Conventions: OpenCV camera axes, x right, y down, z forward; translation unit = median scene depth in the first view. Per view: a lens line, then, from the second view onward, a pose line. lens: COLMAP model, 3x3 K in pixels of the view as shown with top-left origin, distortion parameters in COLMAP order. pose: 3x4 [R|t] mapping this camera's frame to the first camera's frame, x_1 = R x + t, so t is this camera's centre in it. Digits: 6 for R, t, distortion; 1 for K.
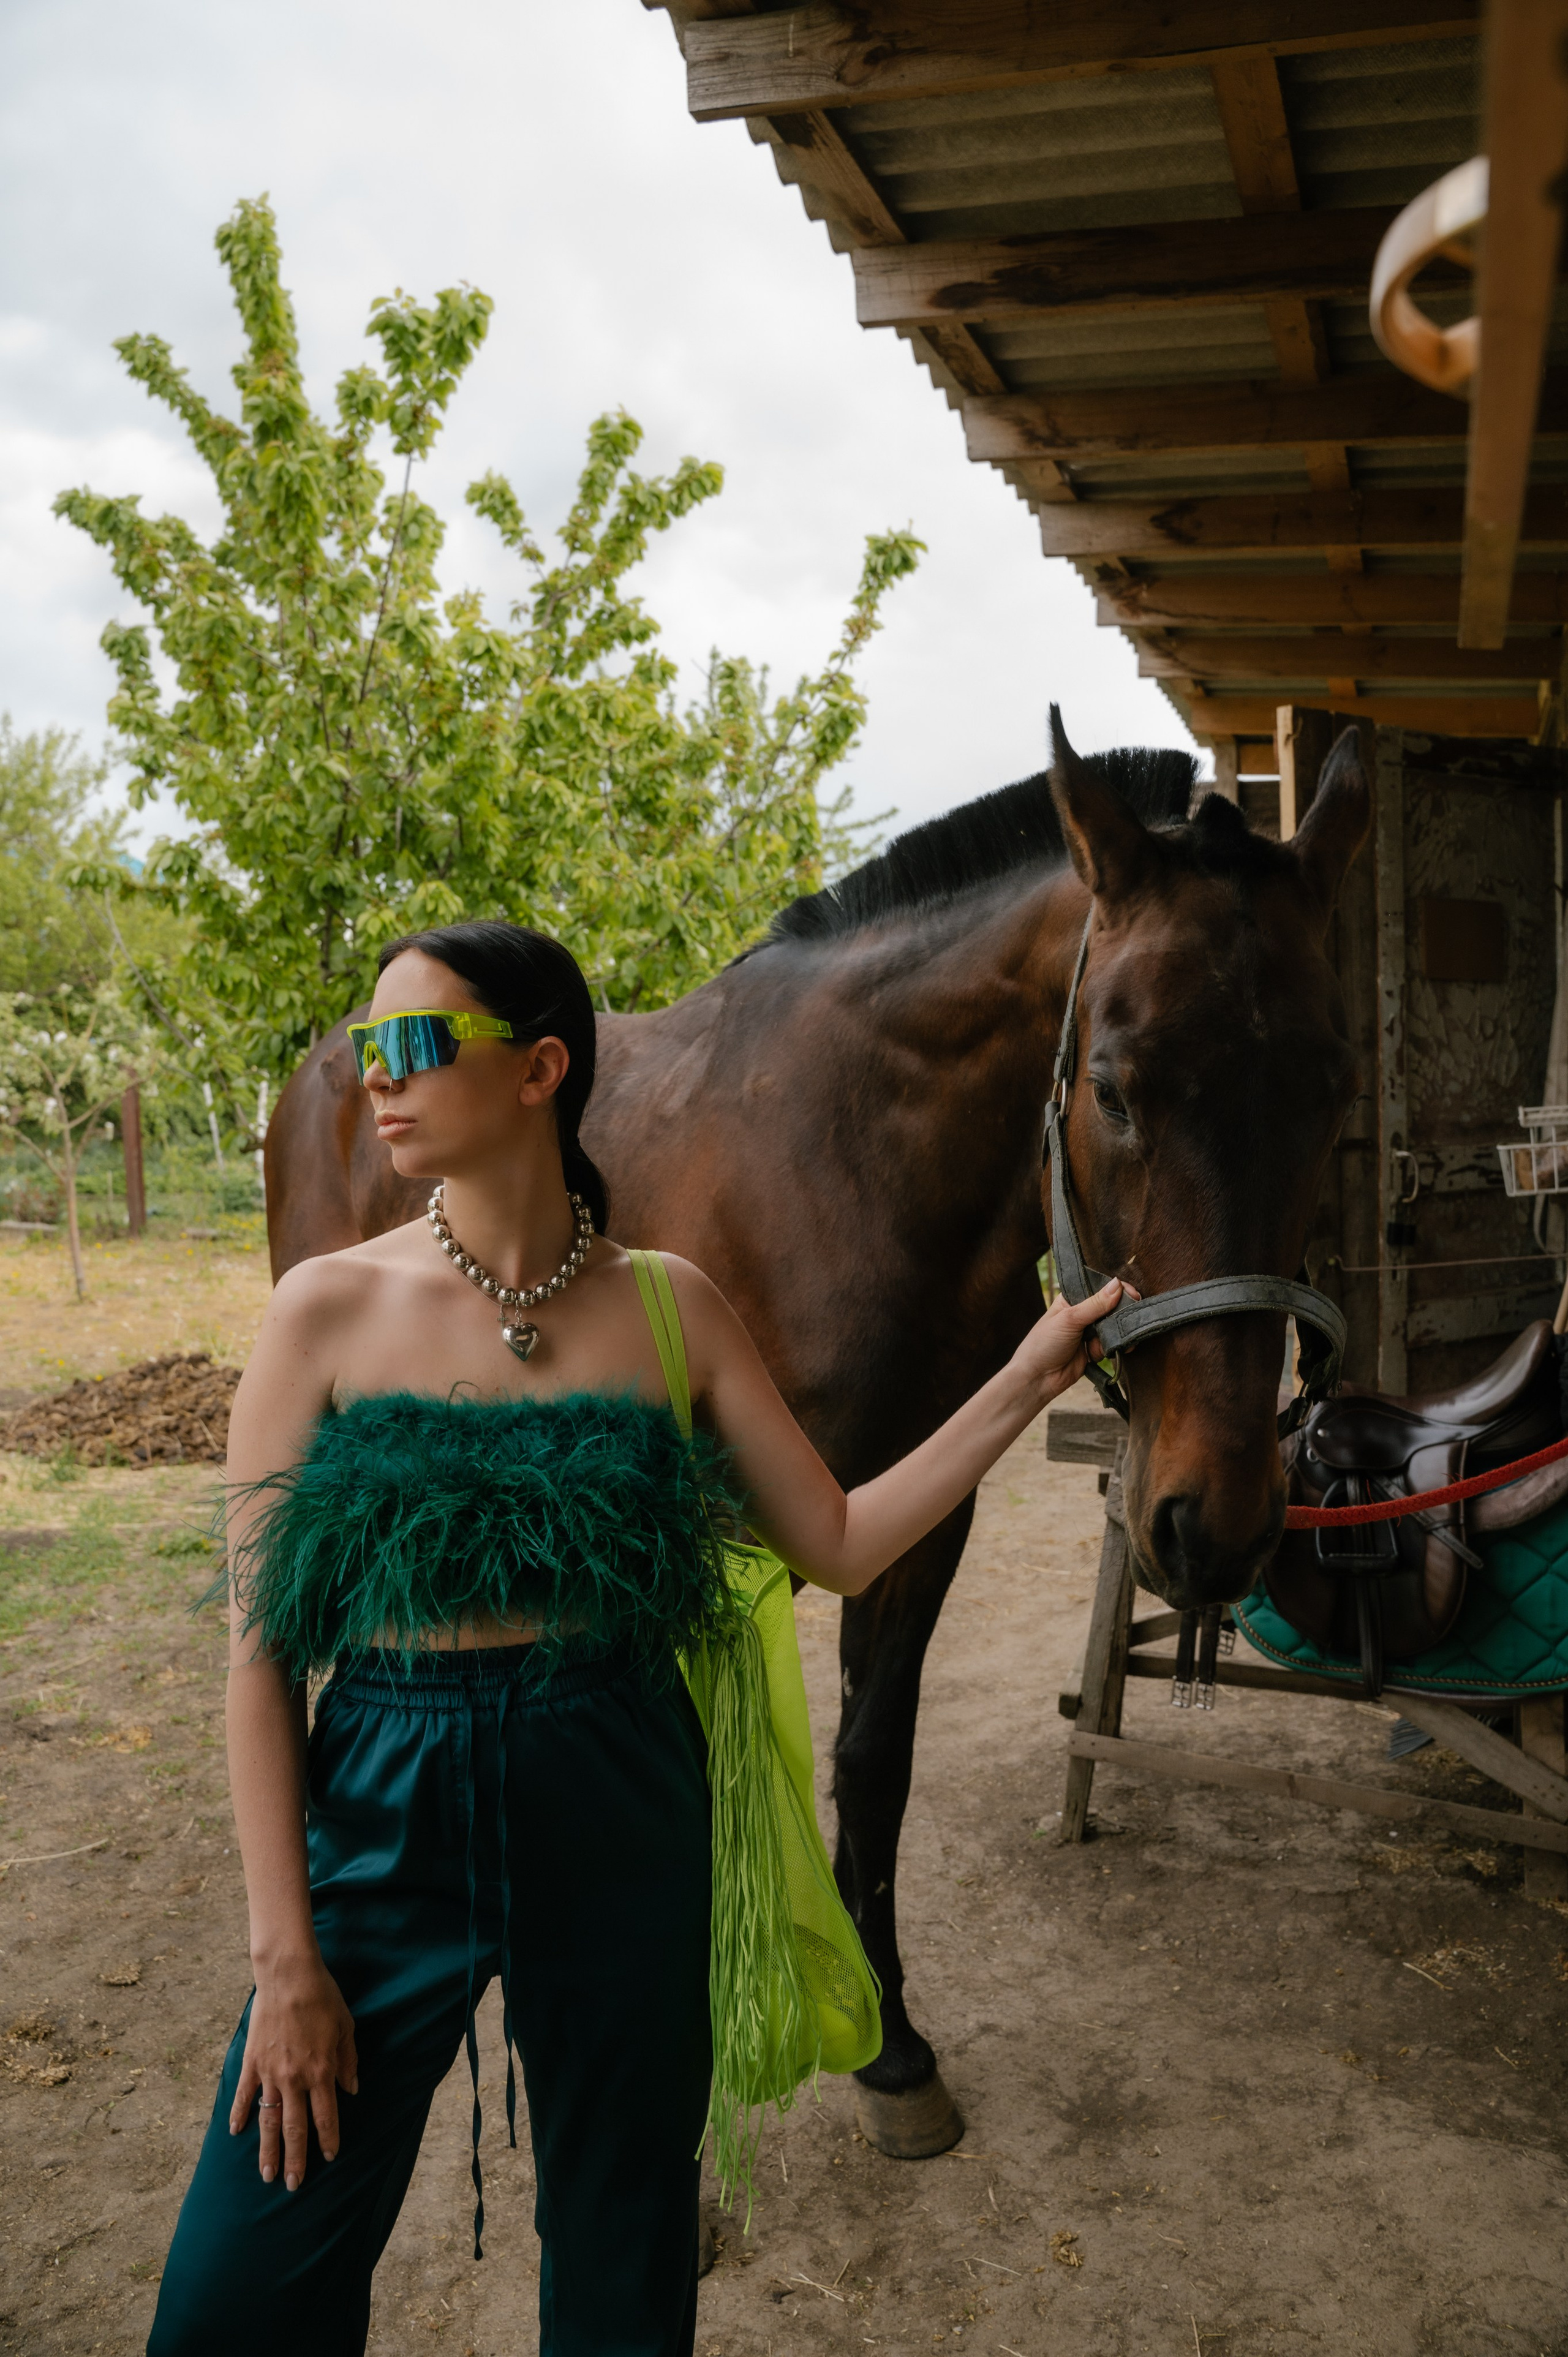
lens RADIAL K [[1891.7, 0, 784.0], [0, 1891.7, 1178.5], [0, 0, 1]] dist [-0.124088, 0.094828]
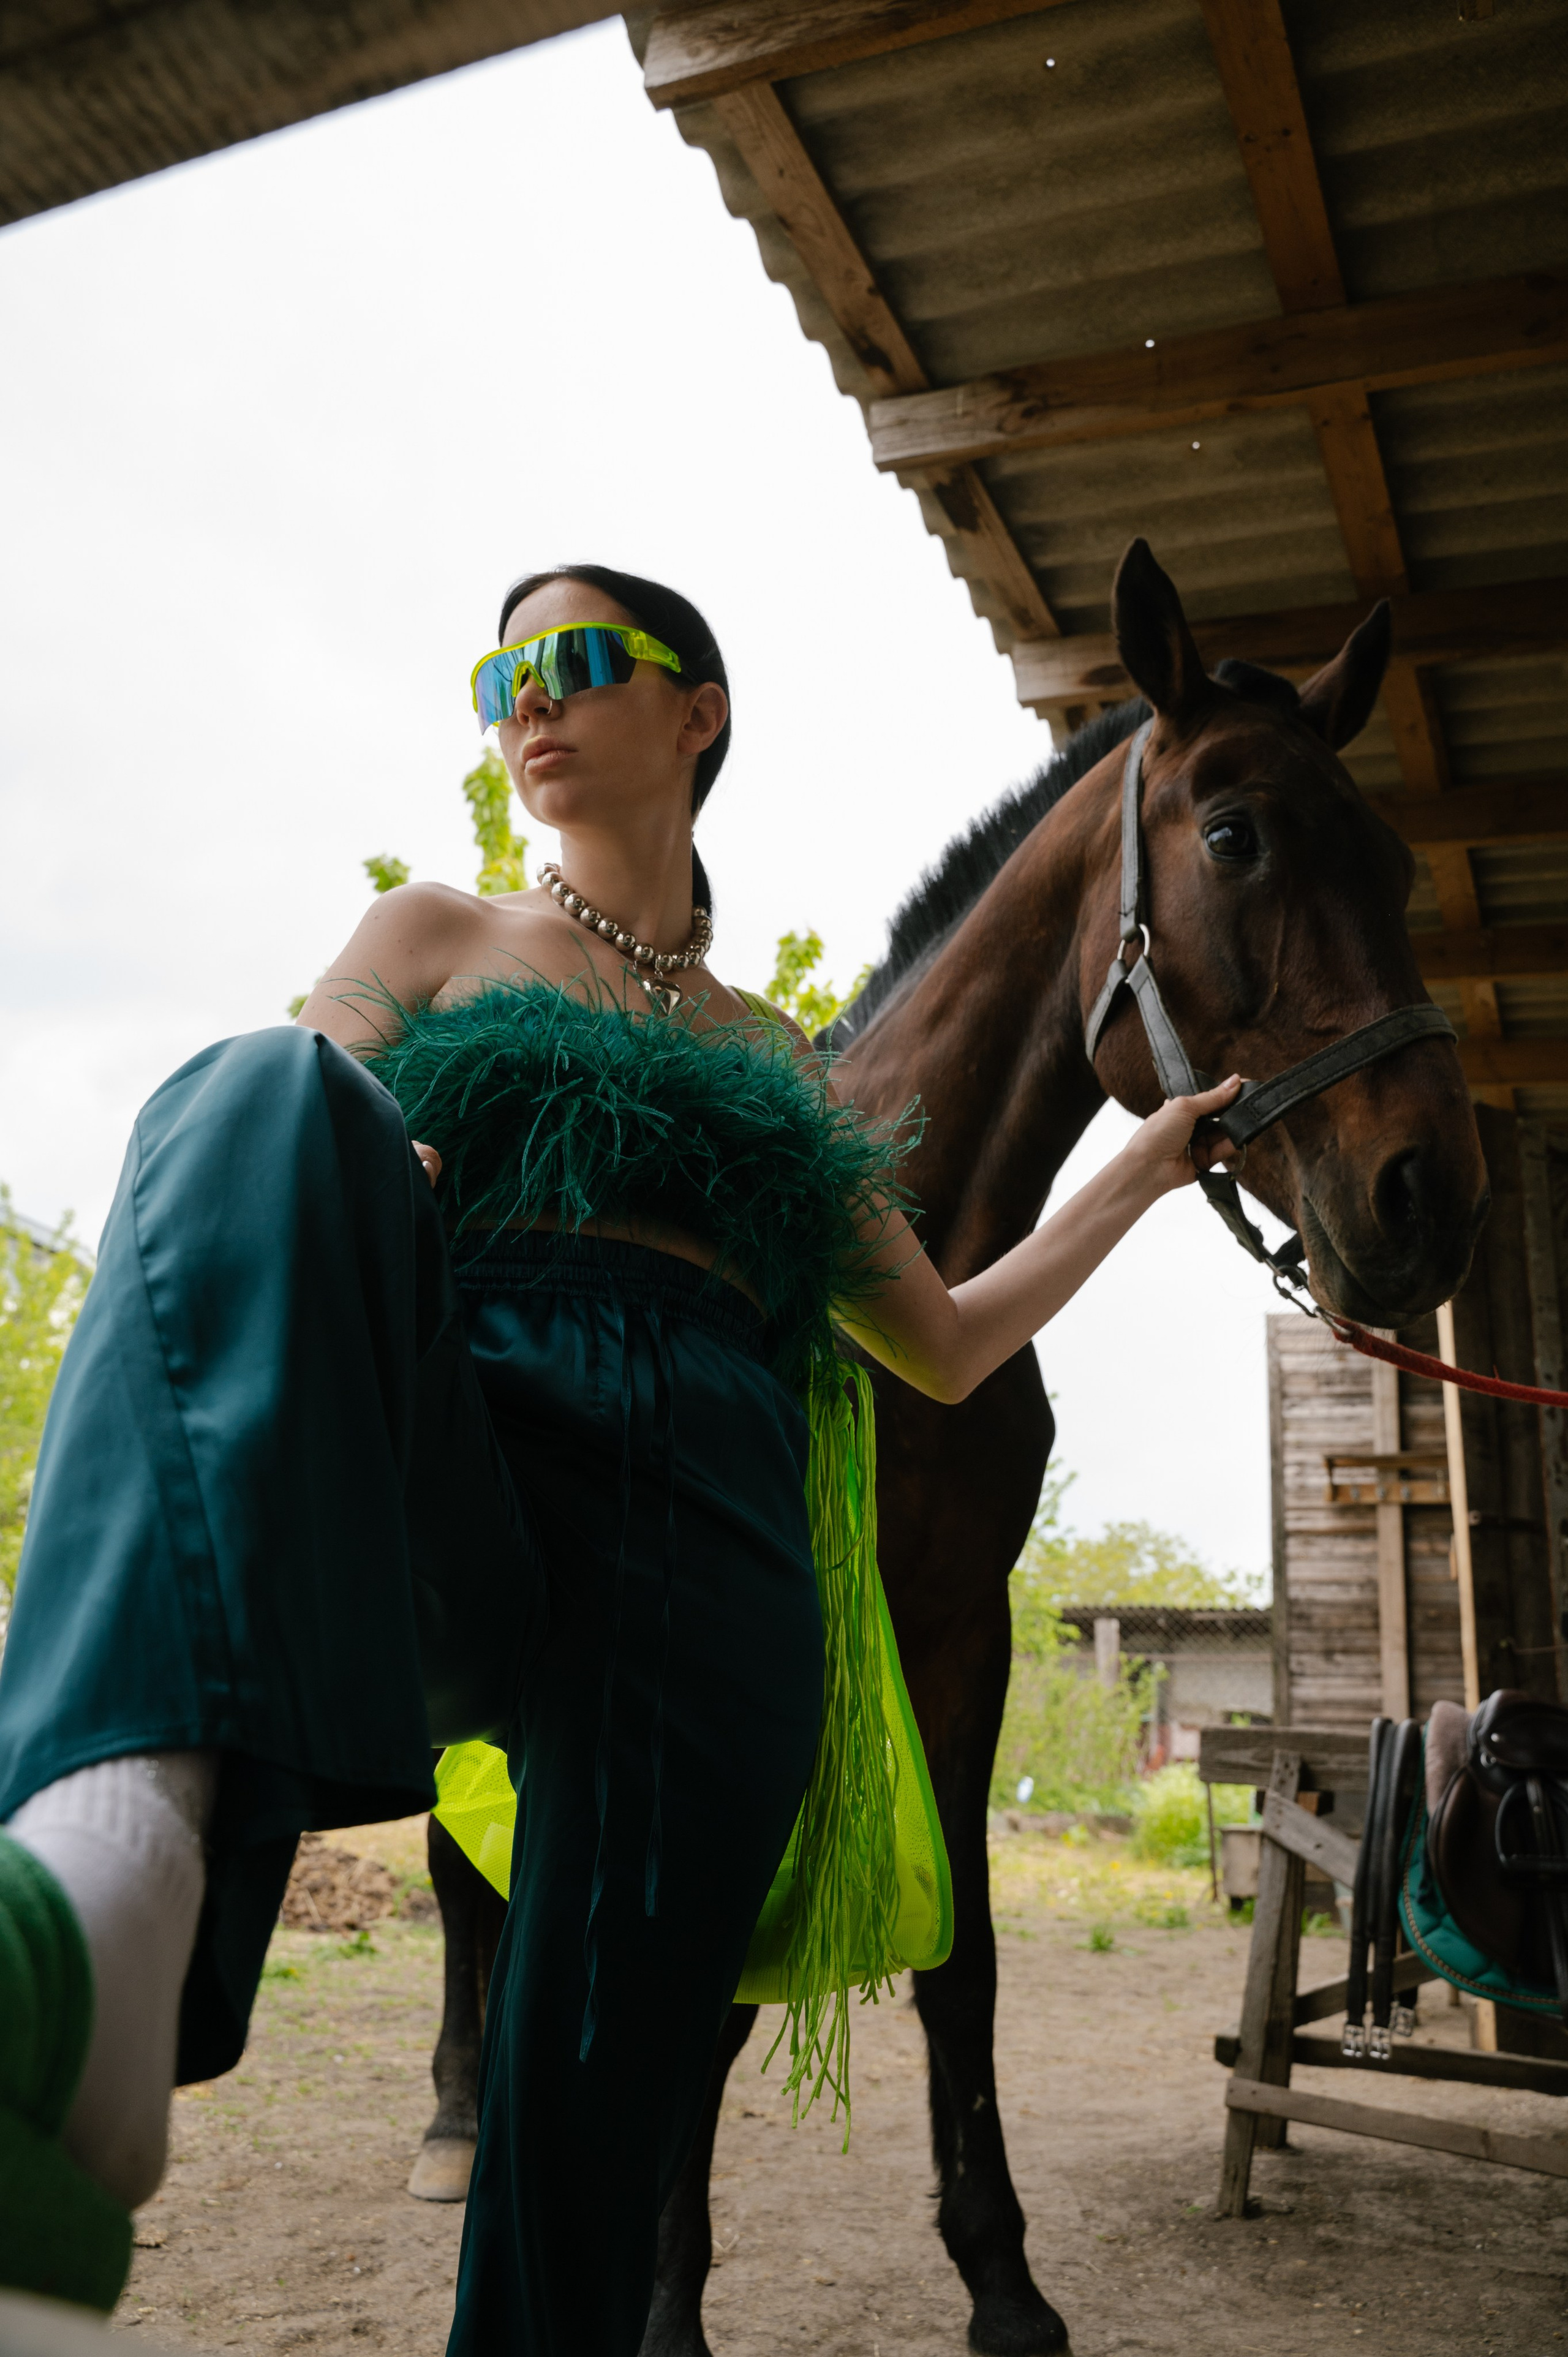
lens RADIAL K [[1891.7, 0, 784.0], [0, 1891.7, 1178.5], [0, 0, 1]] dist [-0.124088, 0.094828]
pose [[0.995574, 0.028431, -0.089582, 0.009635], [-0.057042, 0.940308, -0.335510, 0.205722], [0.074695, 0.339135, 0.937767, 0.020828]]
